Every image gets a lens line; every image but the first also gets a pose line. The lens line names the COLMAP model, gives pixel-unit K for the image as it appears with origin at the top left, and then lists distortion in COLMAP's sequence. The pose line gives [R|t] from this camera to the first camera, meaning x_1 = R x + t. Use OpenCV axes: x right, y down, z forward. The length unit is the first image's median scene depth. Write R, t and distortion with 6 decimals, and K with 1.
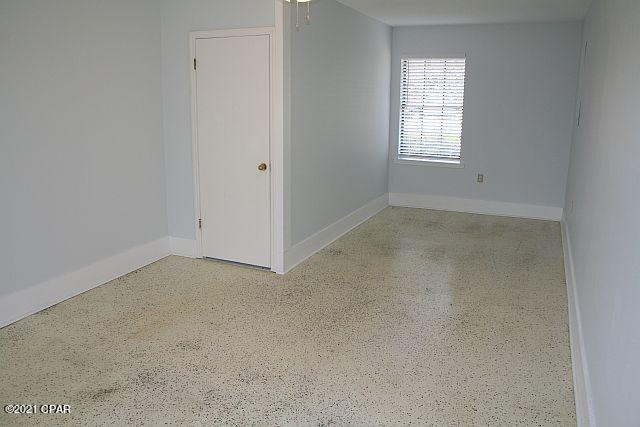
lens RADIAL K [[524.3, 0, 320.0], [0, 524.3, 213.5], [0, 0, 1]] dist [-0.152410, 0.128387]
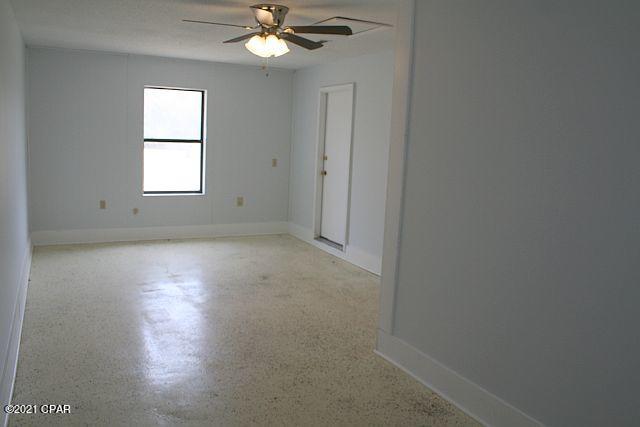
lens RADIAL K [[524.3, 0, 320.0], [0, 524.3, 213.5], [0, 0, 1]] dist [-0.152410, 0.128387]
pose [[-0.634994, 0.066786, -0.769625, 0.665255], [-0.220619, 0.939088, 0.263518, -0.318082], [0.740345, 0.337126, -0.581580, 1.485348]]
